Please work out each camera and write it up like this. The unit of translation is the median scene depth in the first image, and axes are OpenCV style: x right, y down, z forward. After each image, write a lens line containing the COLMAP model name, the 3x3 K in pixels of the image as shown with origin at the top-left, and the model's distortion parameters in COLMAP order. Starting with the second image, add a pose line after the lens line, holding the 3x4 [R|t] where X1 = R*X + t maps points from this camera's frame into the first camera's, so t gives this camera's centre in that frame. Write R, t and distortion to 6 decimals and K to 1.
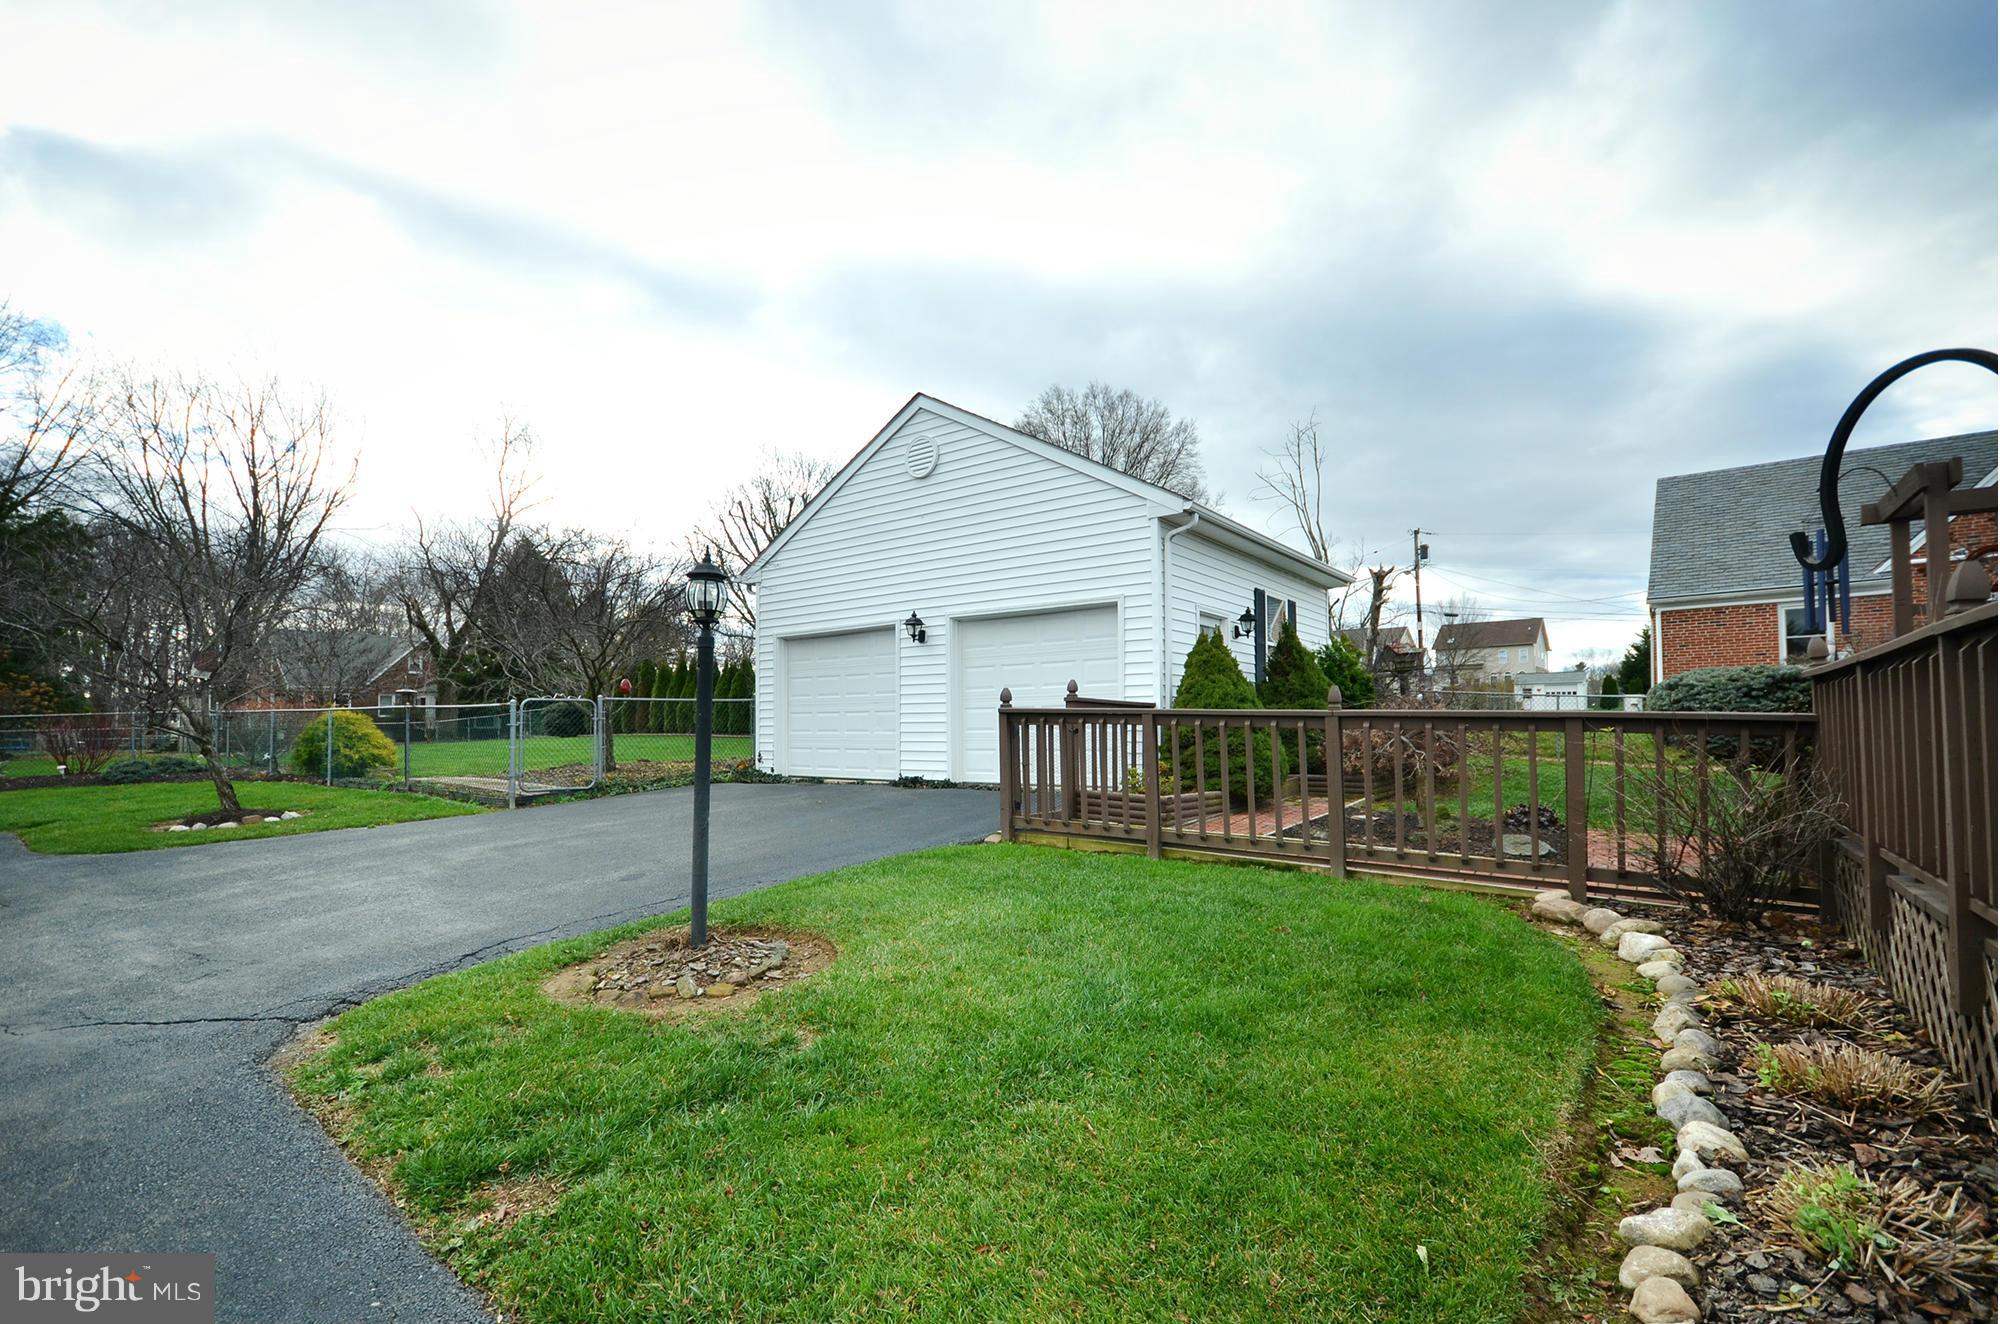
lens RADIAL K [[946.3, 0, 994.2], [0, 946.3, 640.5], [0, 0, 1]] dist [-0.000279, -0.000044]
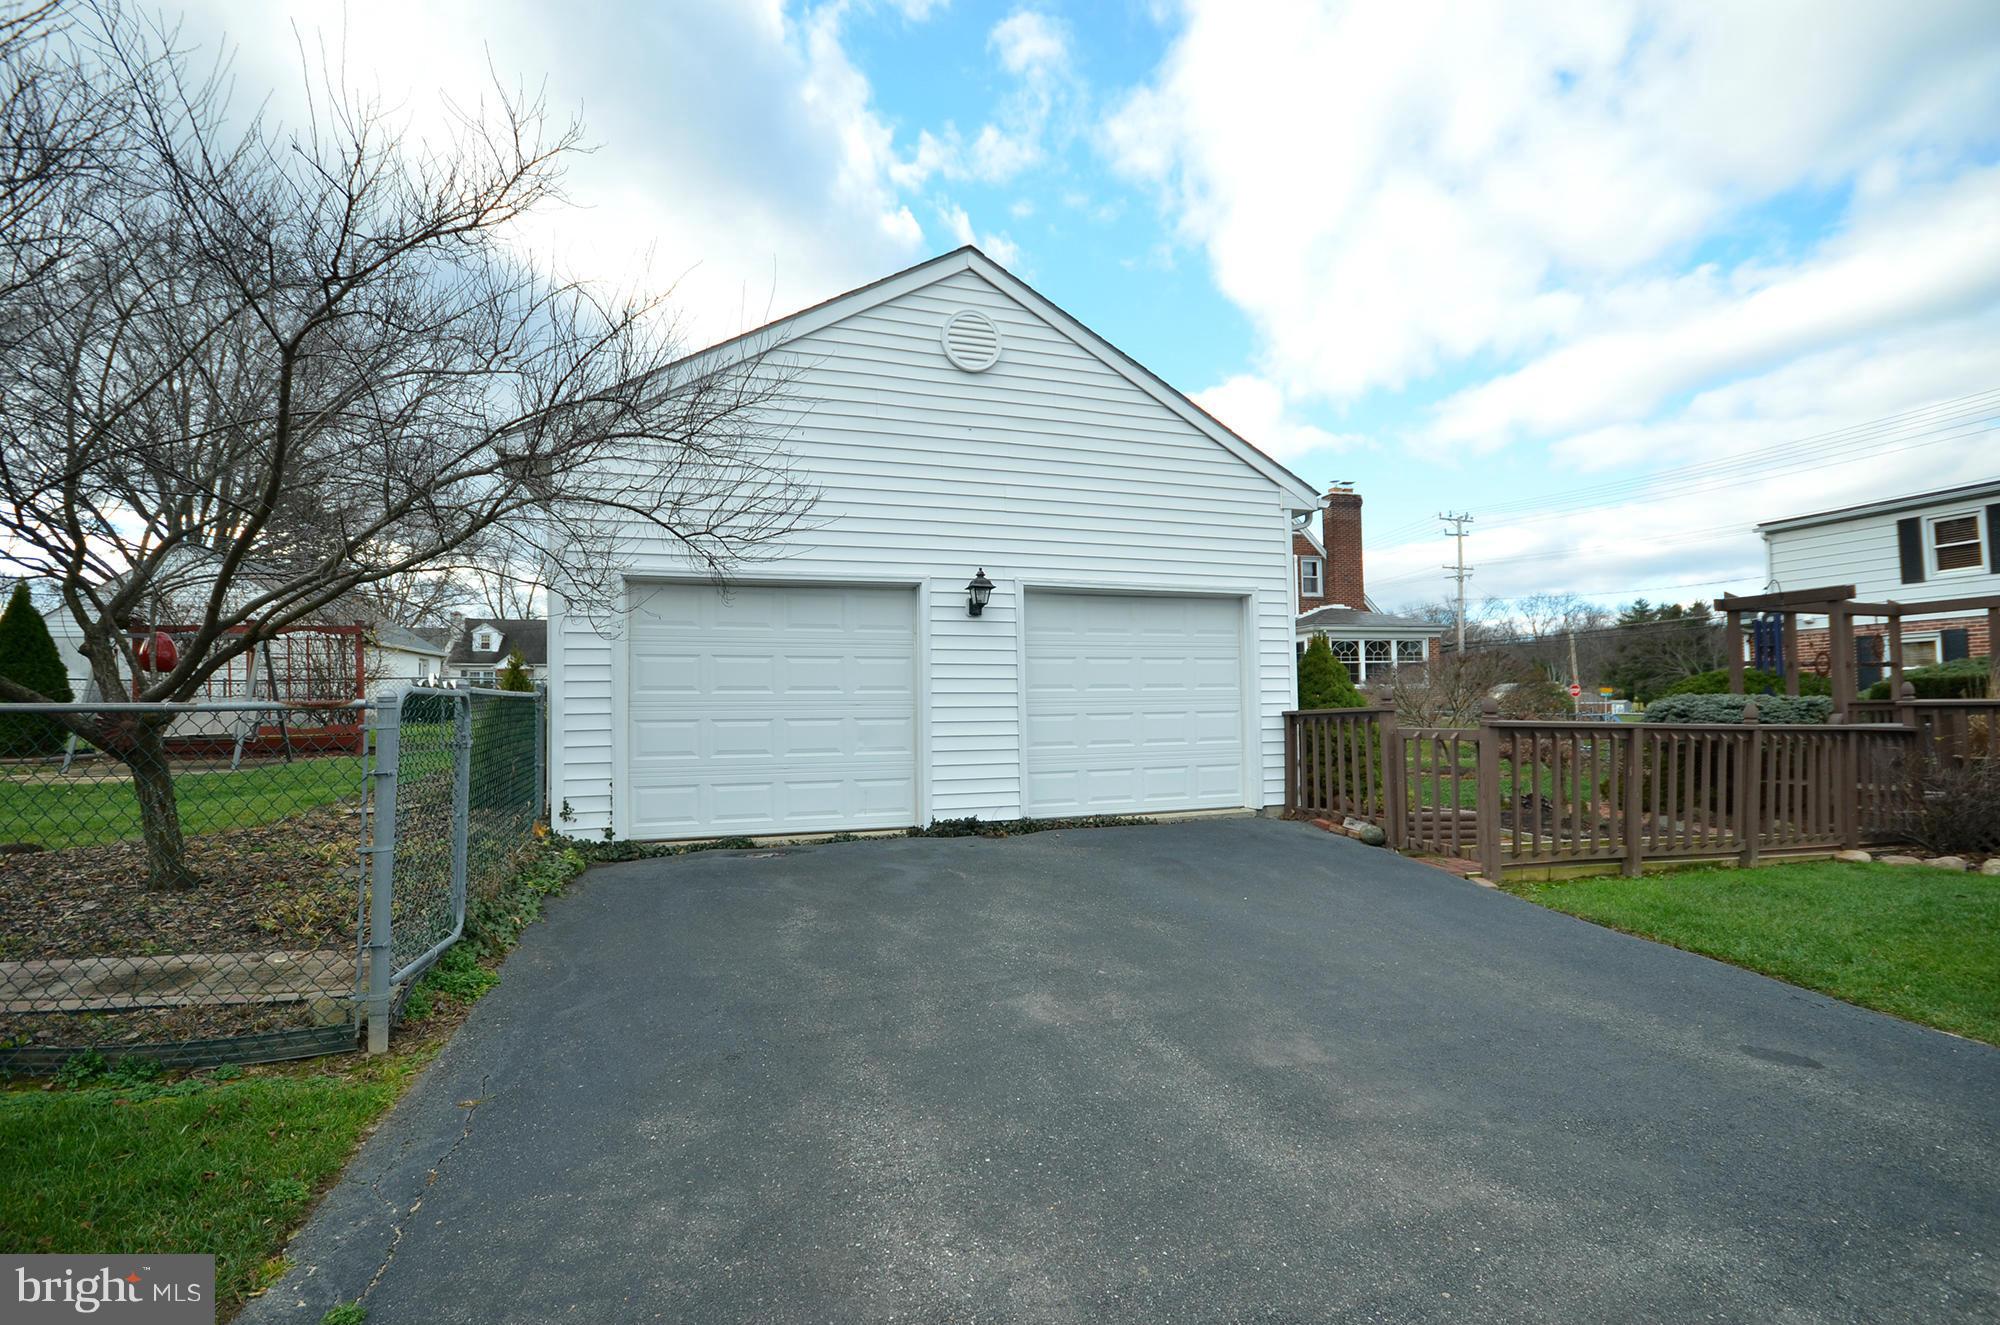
lens RADIAL K [[946.3, 0, 994.2], [0, 946.3, 641.0], [0, 0, 1]] dist [-0.000279, -0.000044]
pose [[0.550270, 0.073576, 0.831739, -0.632498], [-0.067379, 0.996774, -0.043598, 0.048301], [-0.832264, -0.032052, 0.553453, 0.626315]]
